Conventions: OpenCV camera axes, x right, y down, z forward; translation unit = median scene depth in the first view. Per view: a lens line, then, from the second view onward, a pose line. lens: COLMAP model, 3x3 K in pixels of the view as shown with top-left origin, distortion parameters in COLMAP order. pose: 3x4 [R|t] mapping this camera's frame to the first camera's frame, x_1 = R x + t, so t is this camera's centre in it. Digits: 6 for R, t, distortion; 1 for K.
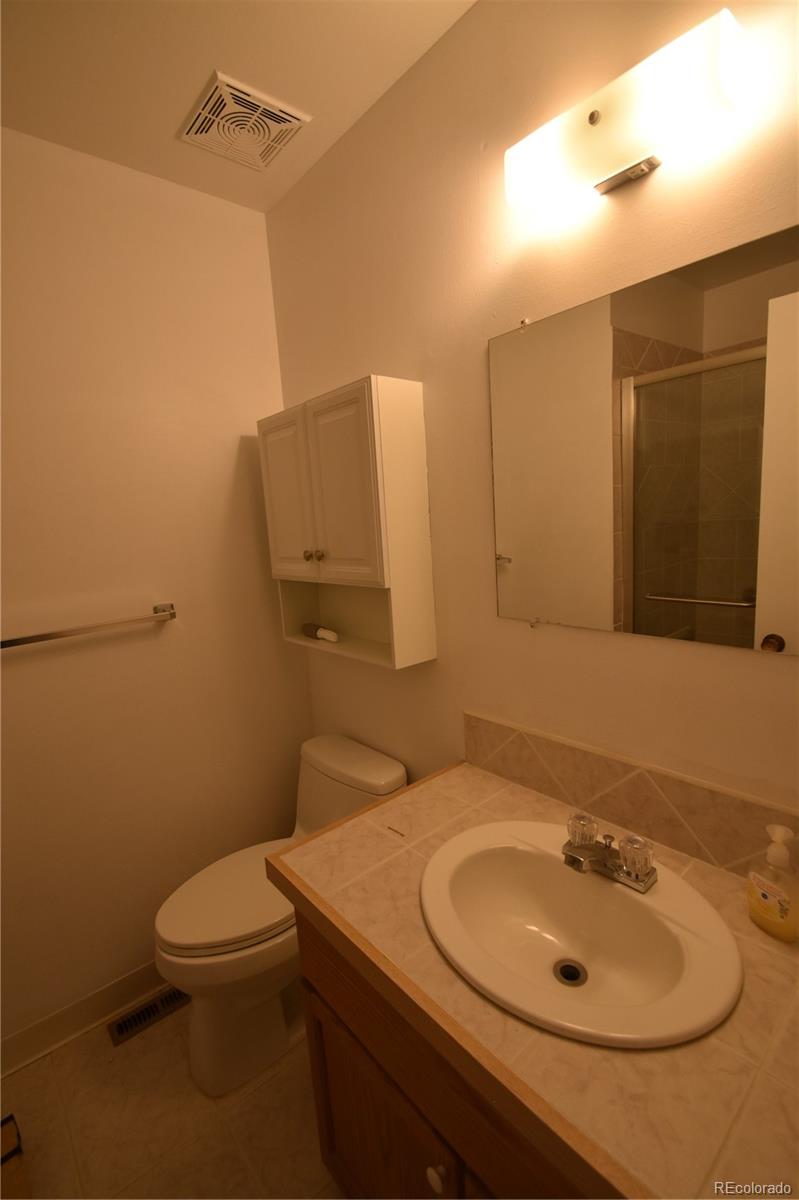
lens RADIAL K [[530.1, 0, 398.3], [0, 530.1, 604.7], [0, 0, 1]] dist [0.010133, -0.013914]
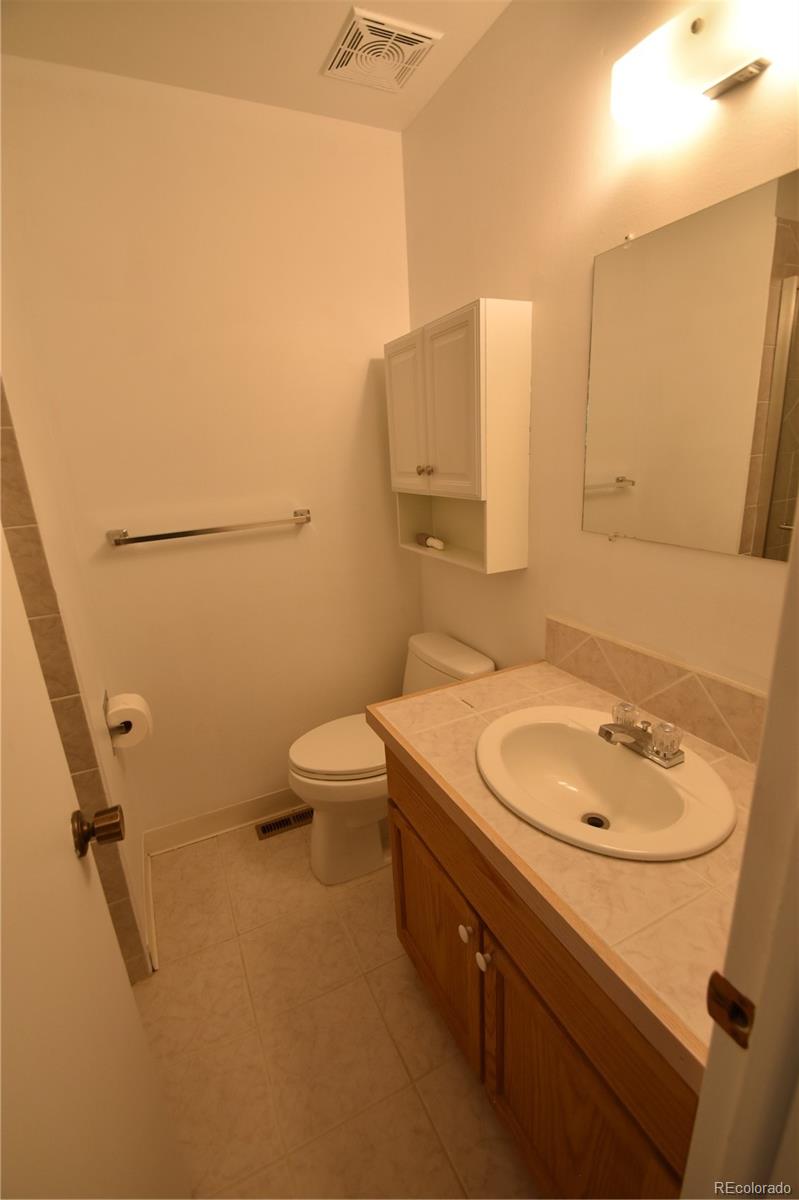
lens RADIAL K [[530.1, 0, 398.3], [0, 530.1, 604.7], [0, 0, 1]] dist [0.010133, -0.013914]
pose [[0.965623, 0.084563, -0.245807, 0.103442], [-0.049097, 0.987918, 0.146995, 0.031356], [0.255268, -0.129874, 0.958108, -0.155307]]
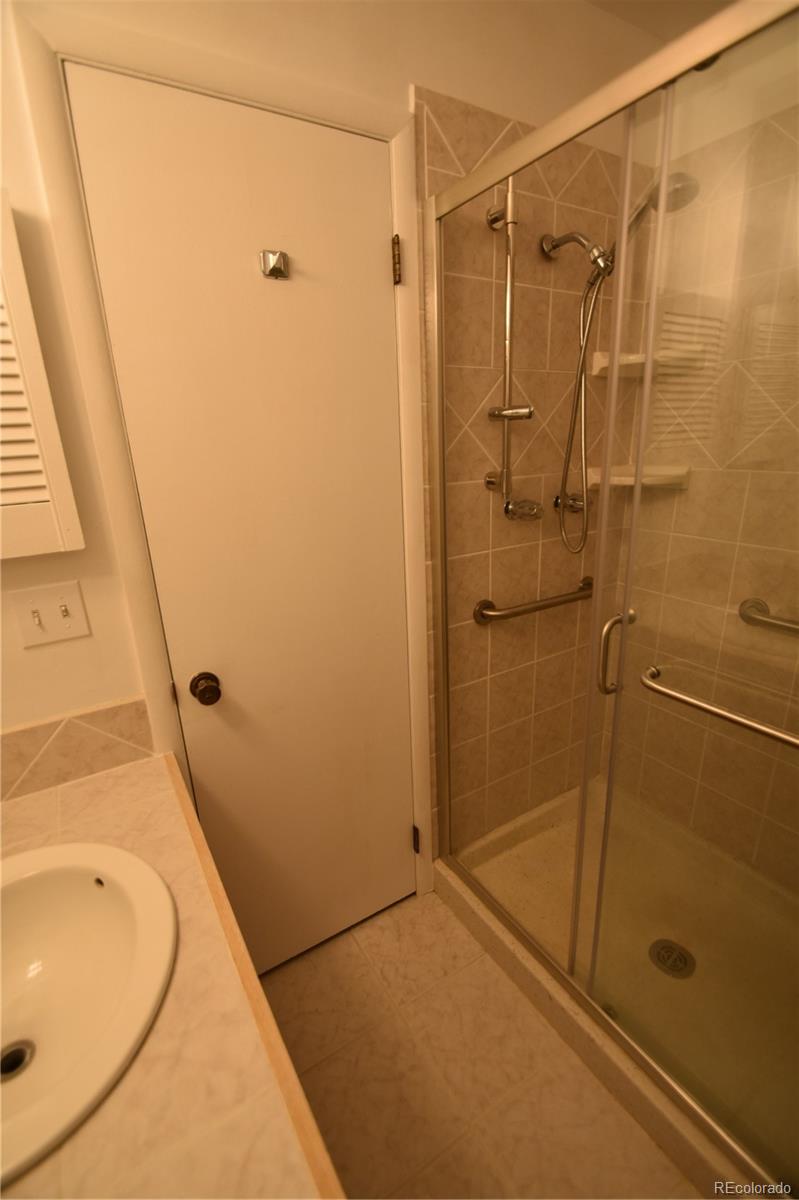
lens RADIAL K [[530.1, 0, 398.3], [0, 530.1, 604.7], [0, 0, 1]] dist [0.010133, -0.013914]
pose [[-0.981902, 0.048705, 0.183019, -0.303489], [0.126752, 0.887031, 0.443971, -0.137958], [-0.140720, 0.459134, -0.877151, 0.920974]]
